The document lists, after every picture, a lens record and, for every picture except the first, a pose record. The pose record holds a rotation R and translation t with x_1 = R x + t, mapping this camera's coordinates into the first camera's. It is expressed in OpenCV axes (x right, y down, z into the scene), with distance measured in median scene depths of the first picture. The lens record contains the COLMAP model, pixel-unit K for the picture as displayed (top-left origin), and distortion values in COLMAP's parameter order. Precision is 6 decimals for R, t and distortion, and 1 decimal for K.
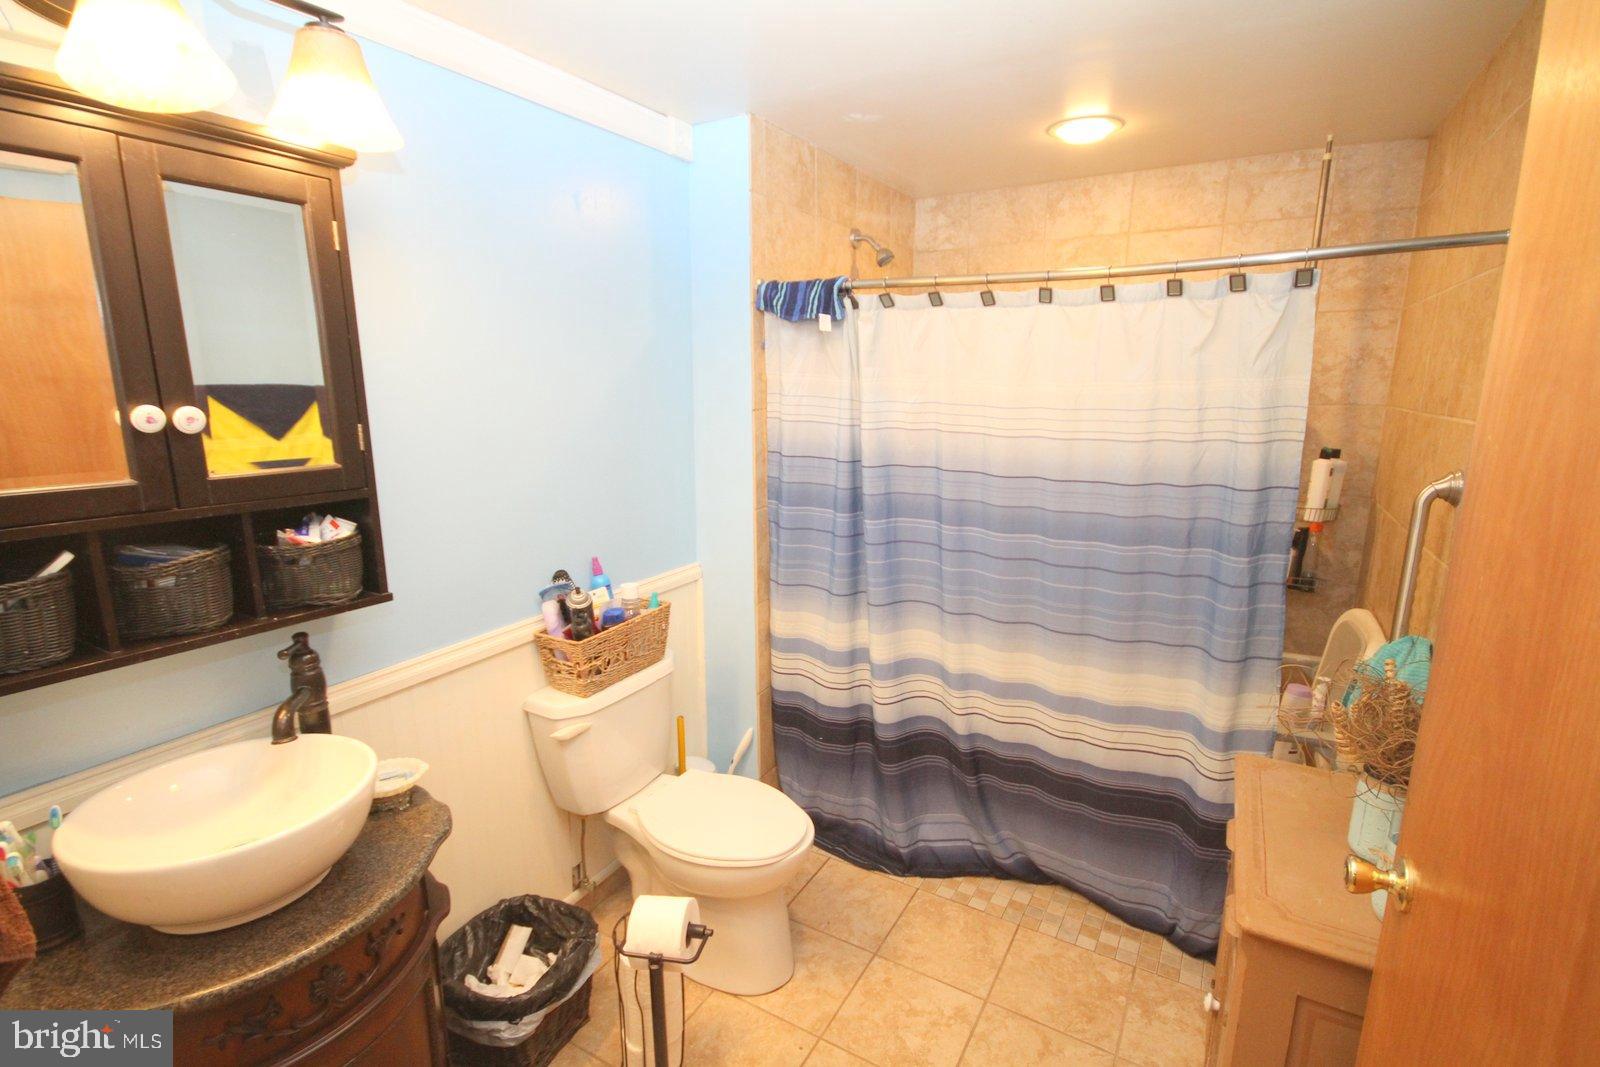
lens RADIAL K [[745.1, 0, 805.3], [0, 745.1, 552.0], [0, 0, 1]] dist [0.025505, -0.019380]
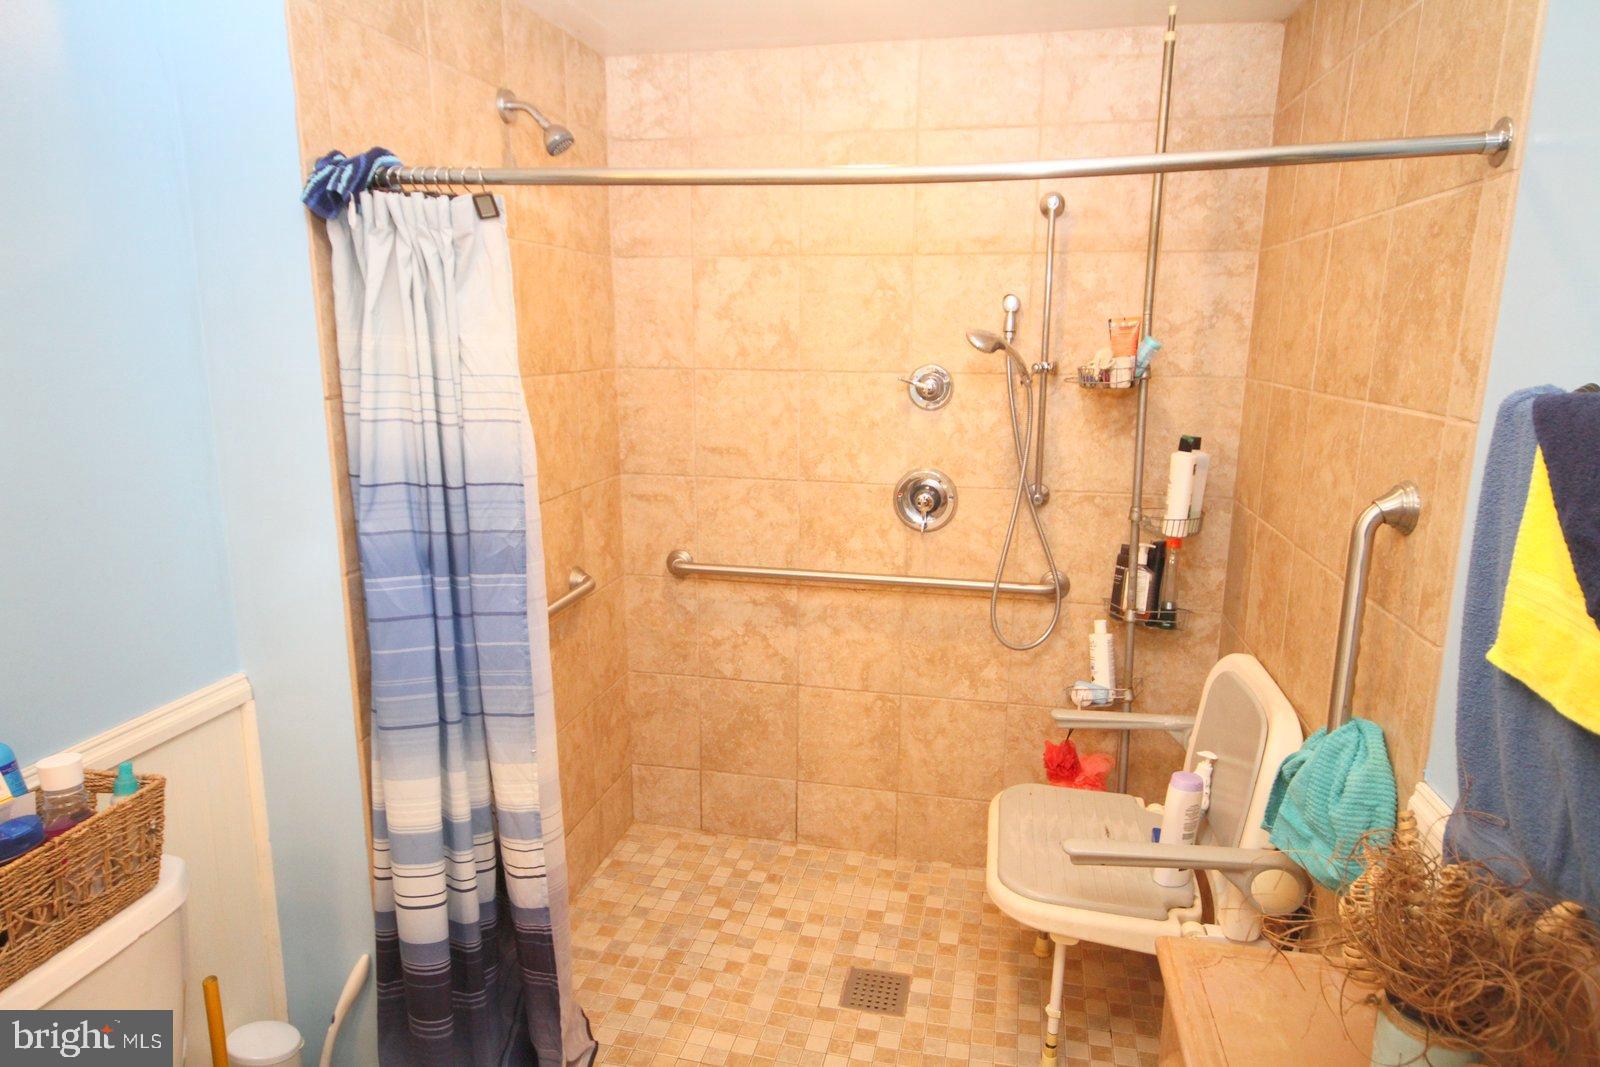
lens RADIAL K [[1004.5, 0, 789.2], [0, 1004.5, 556.7], [0, 0, 1]] dist [0.018004, 0.002556]
pose [[0.955520, -0.058410, 0.289085, 0.029136], [0.059220, 0.998227, 0.005951, -0.048985], [-0.288920, 0.011433, 0.957285, 0.164694]]
